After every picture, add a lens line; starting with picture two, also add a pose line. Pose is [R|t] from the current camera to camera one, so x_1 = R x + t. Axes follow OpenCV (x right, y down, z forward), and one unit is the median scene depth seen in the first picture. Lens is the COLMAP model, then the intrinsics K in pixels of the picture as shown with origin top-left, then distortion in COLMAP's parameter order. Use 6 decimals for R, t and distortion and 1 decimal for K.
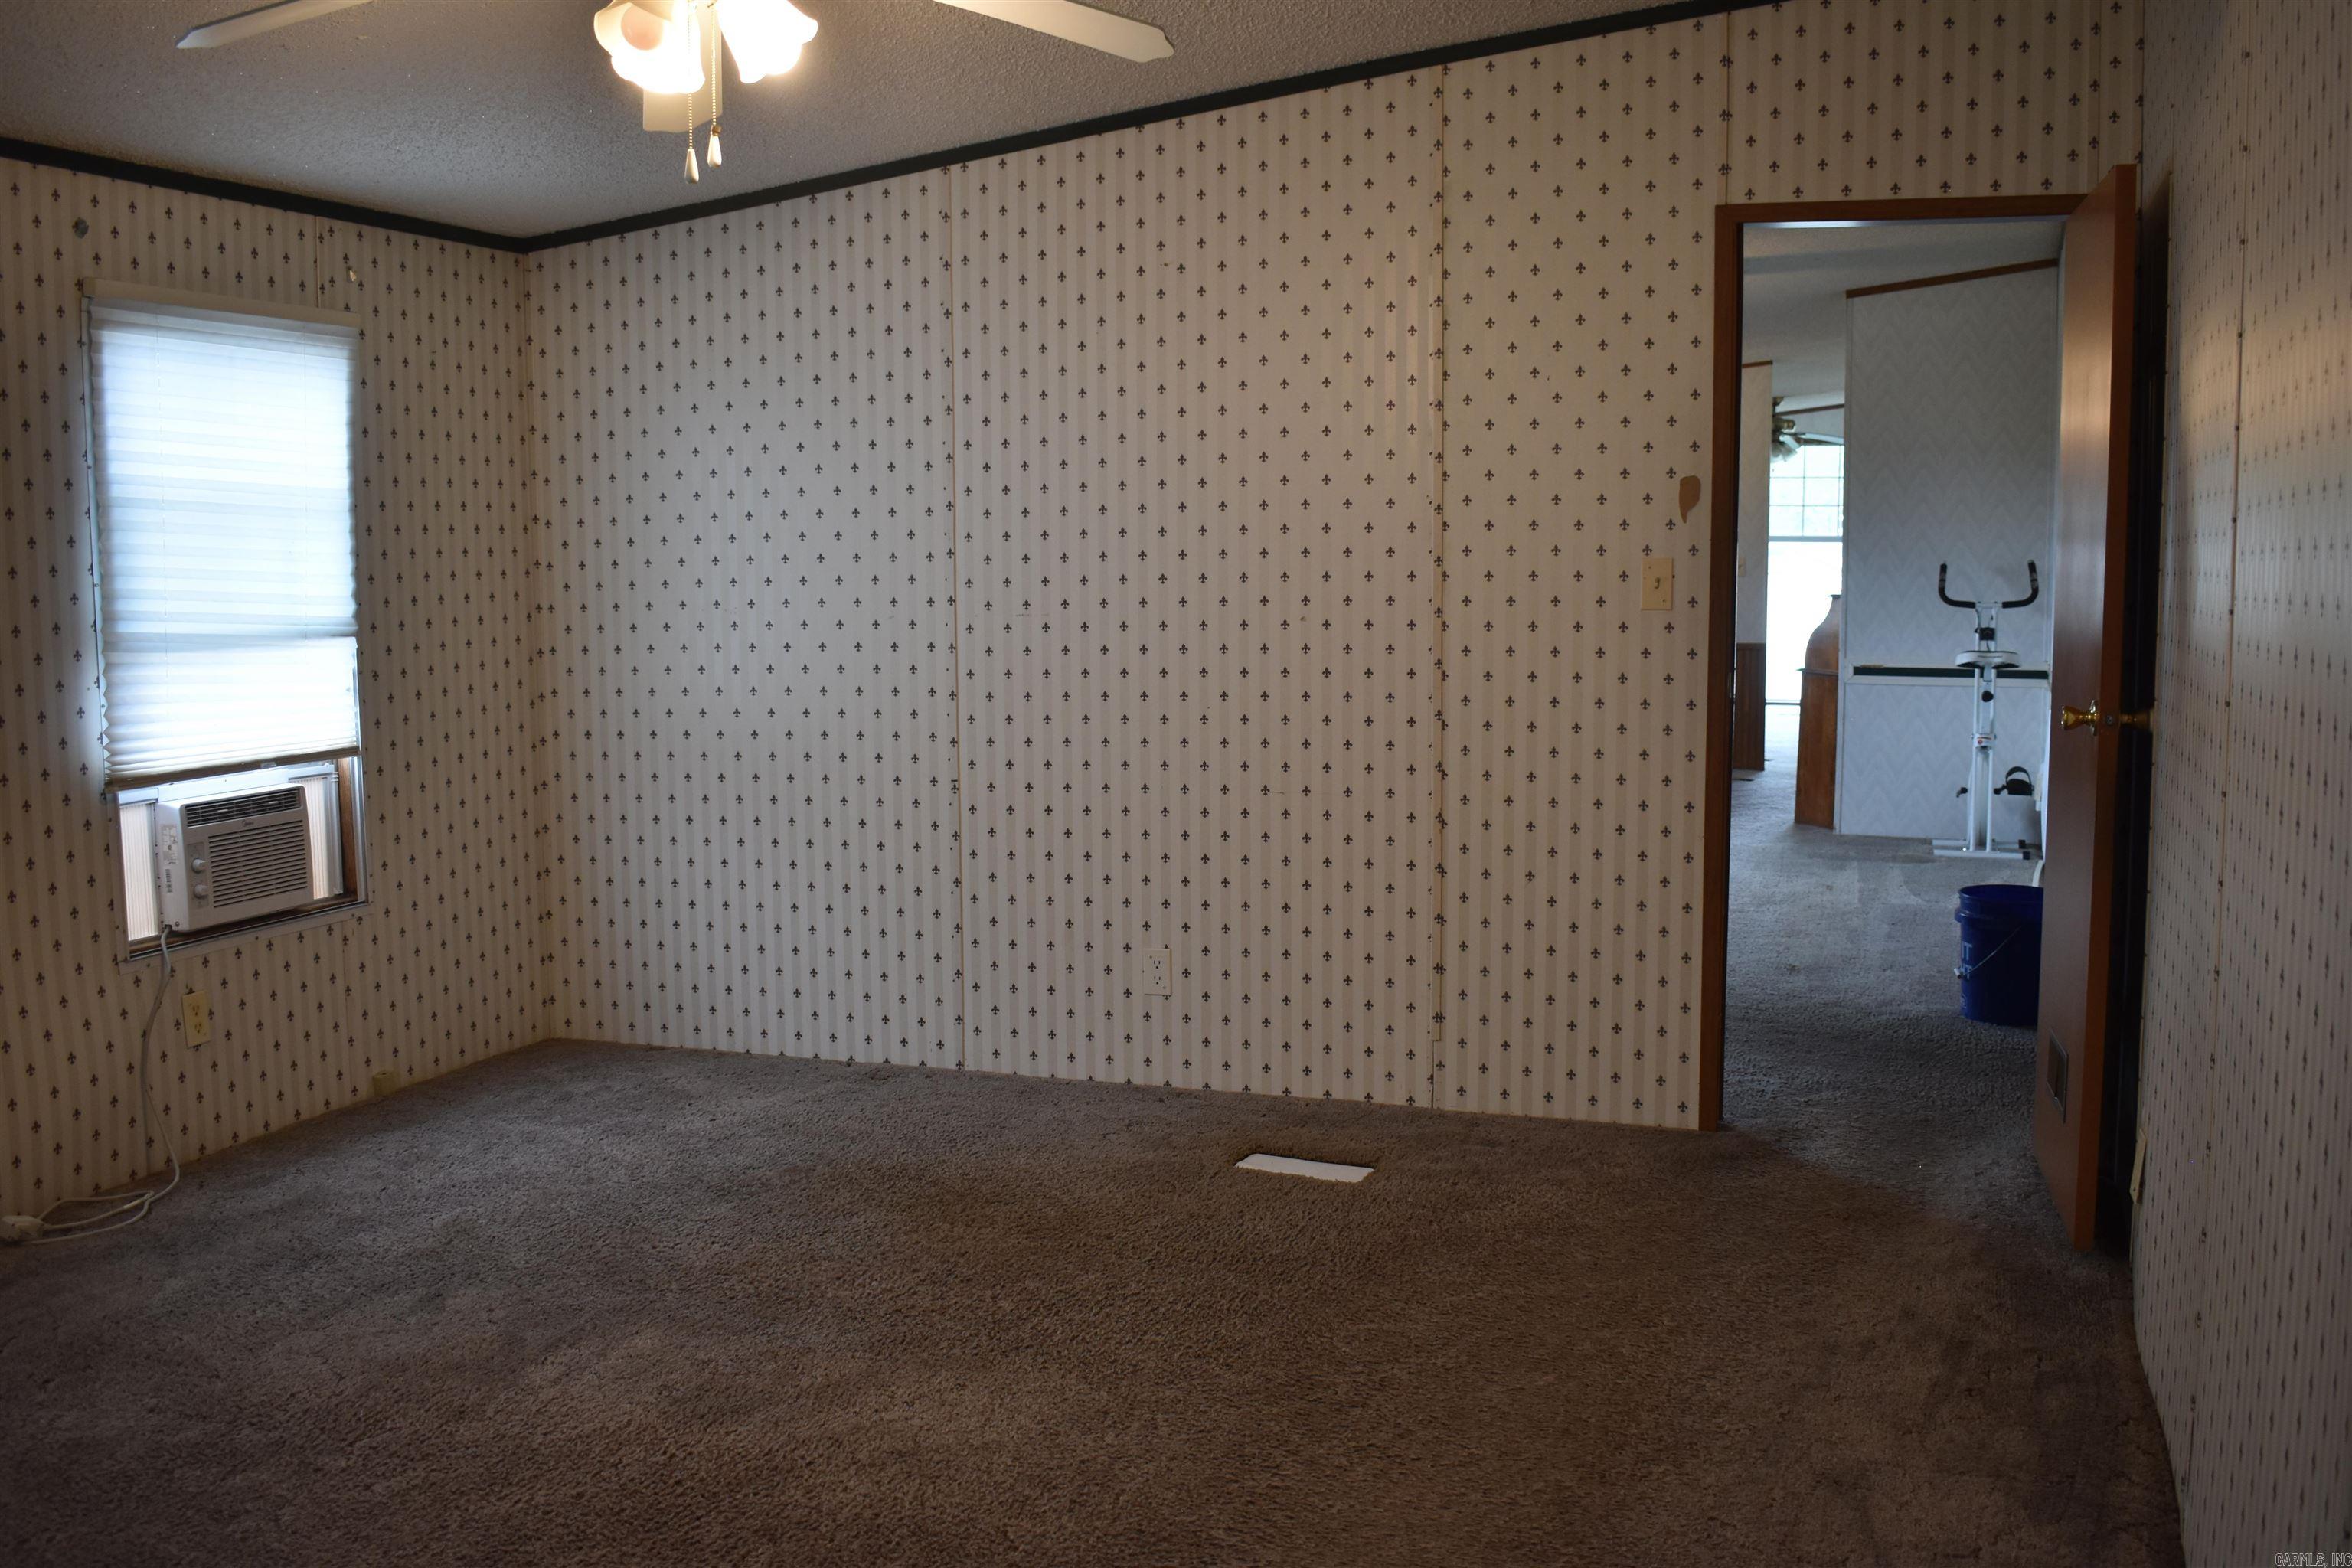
lens RADIAL K [[2218.7, 0, 1176.0], [0, 2218.7, 784.0], [0, 0, 1]] dist [-0.078716, 0.005664]
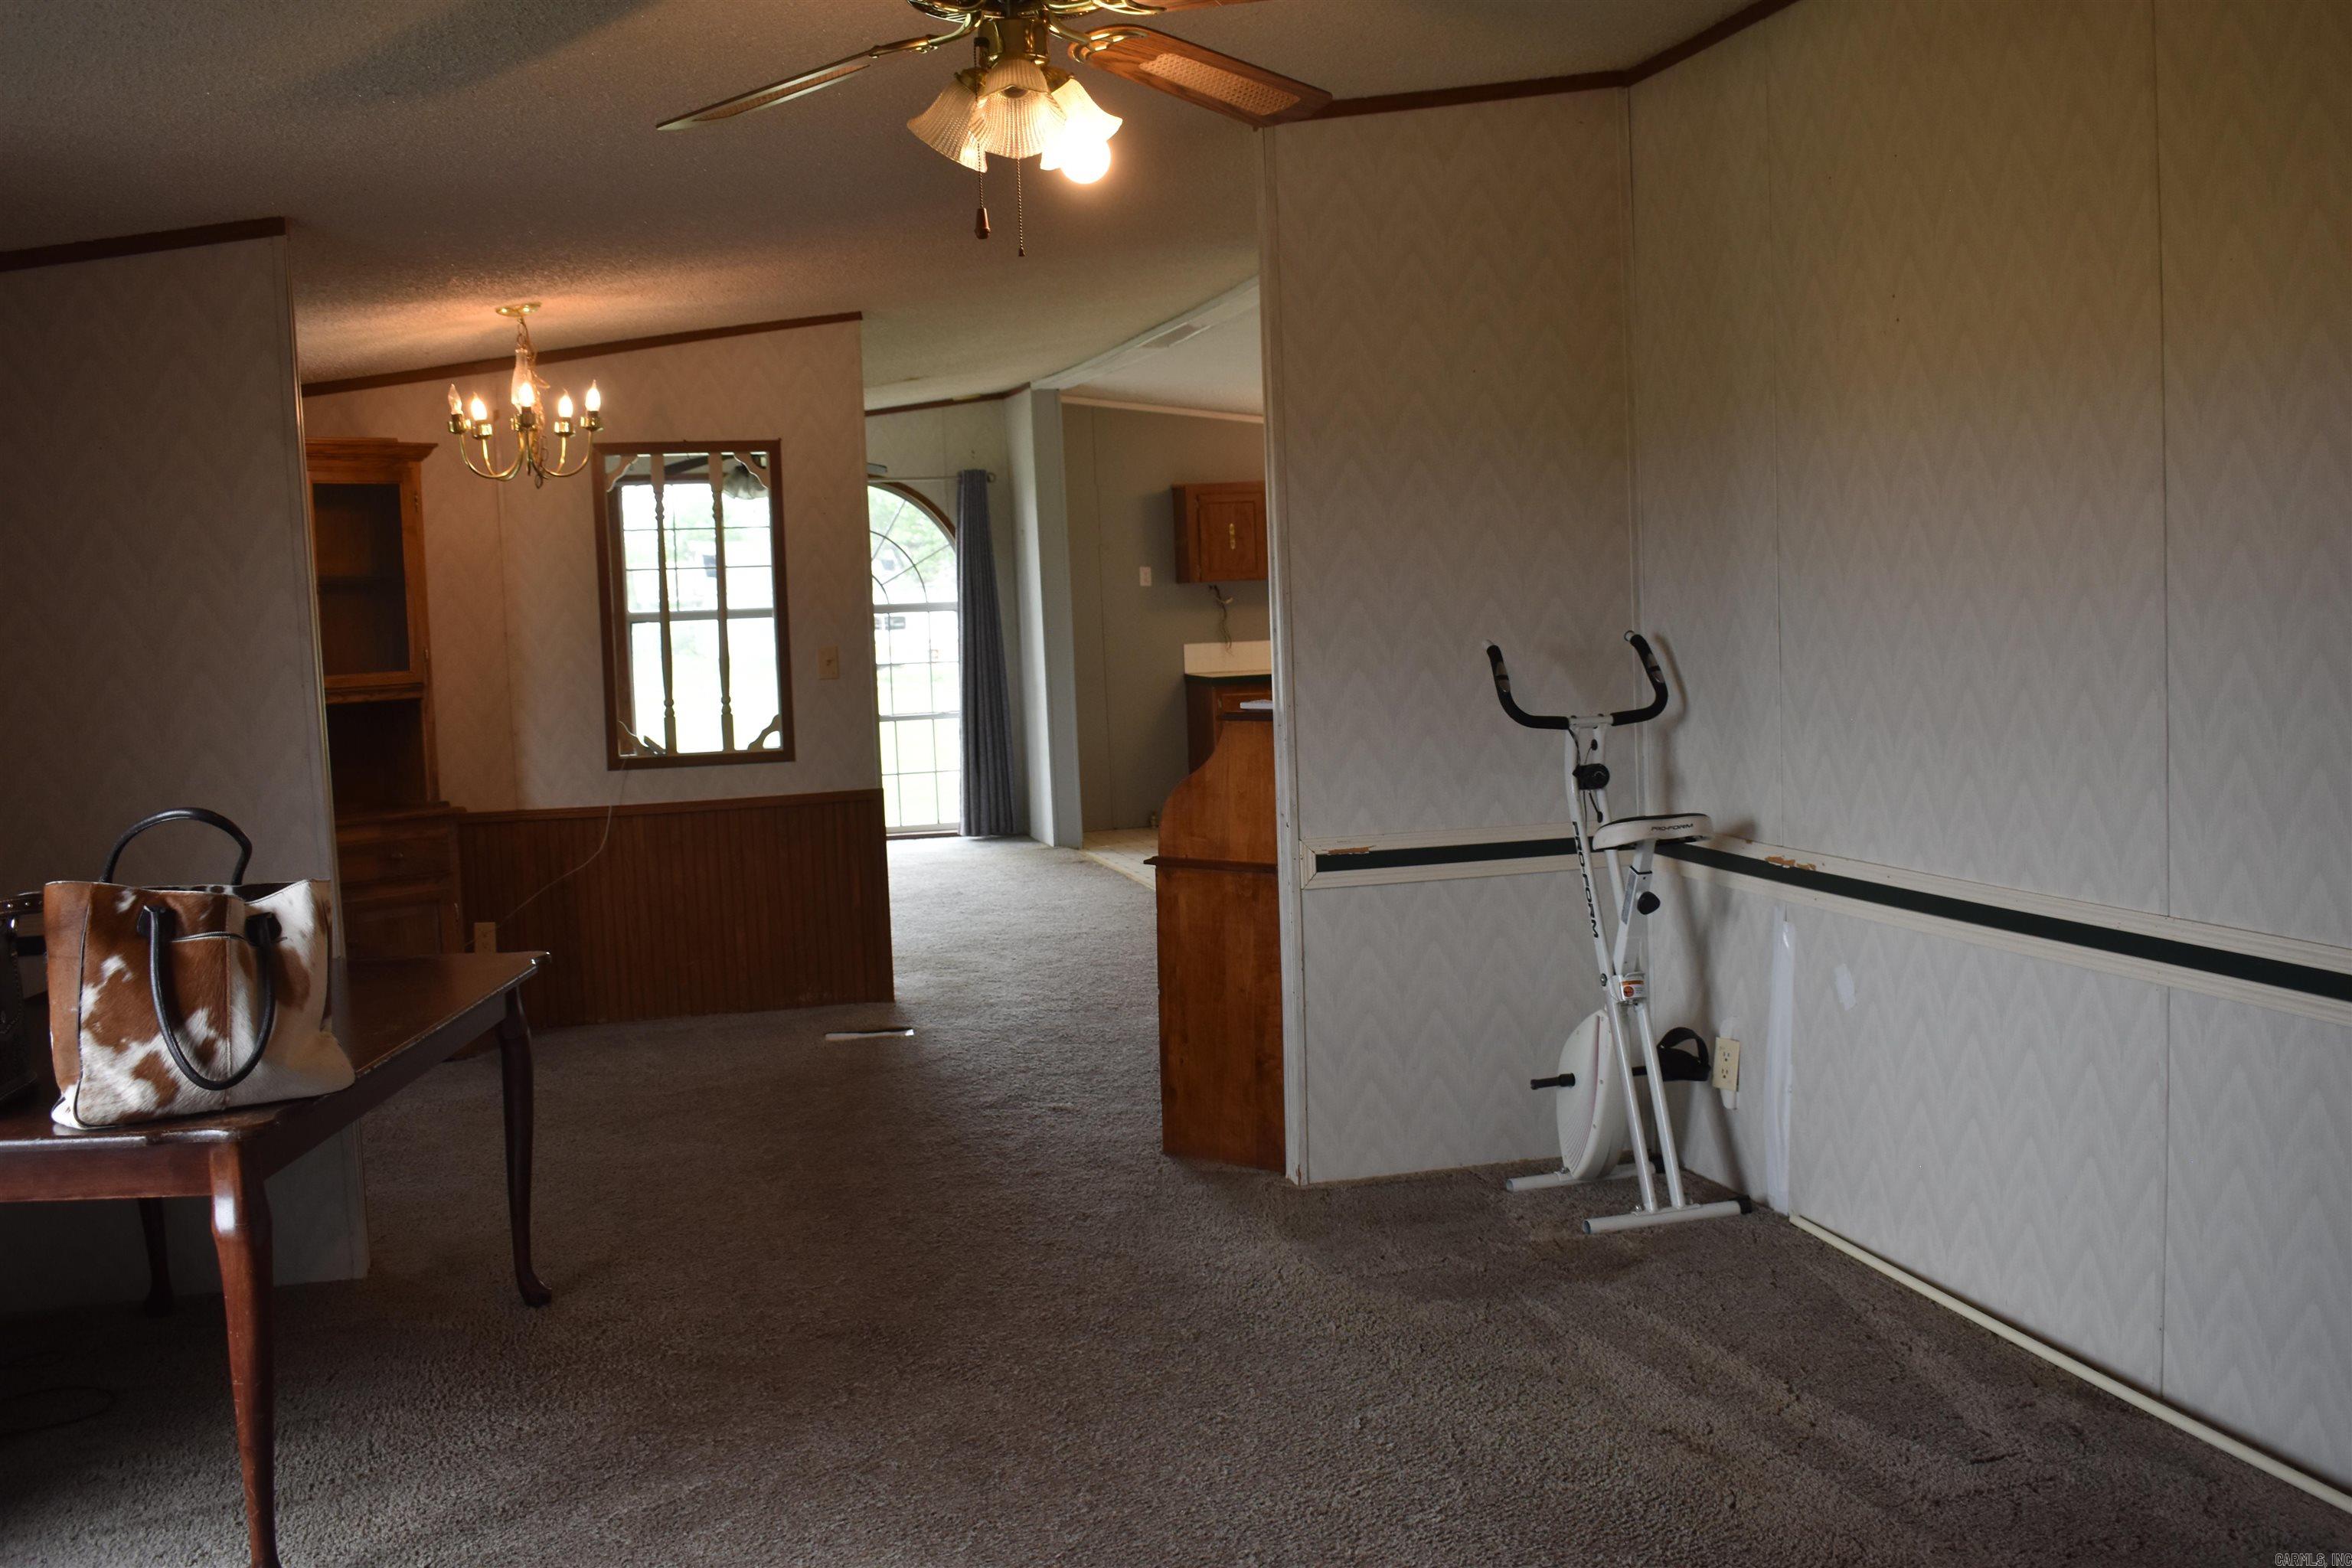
lens RADIAL K [[2218.7, 0, 1176.0], [0, 2218.7, 784.0], [0, 0, 1]] dist [-0.078716, 0.005664]
pose [[0.823722, -0.080726, 0.561218, -0.004539], [0.098334, 0.995153, -0.001185, -0.075468], [-0.558402, 0.056163, 0.827667, 0.619742]]
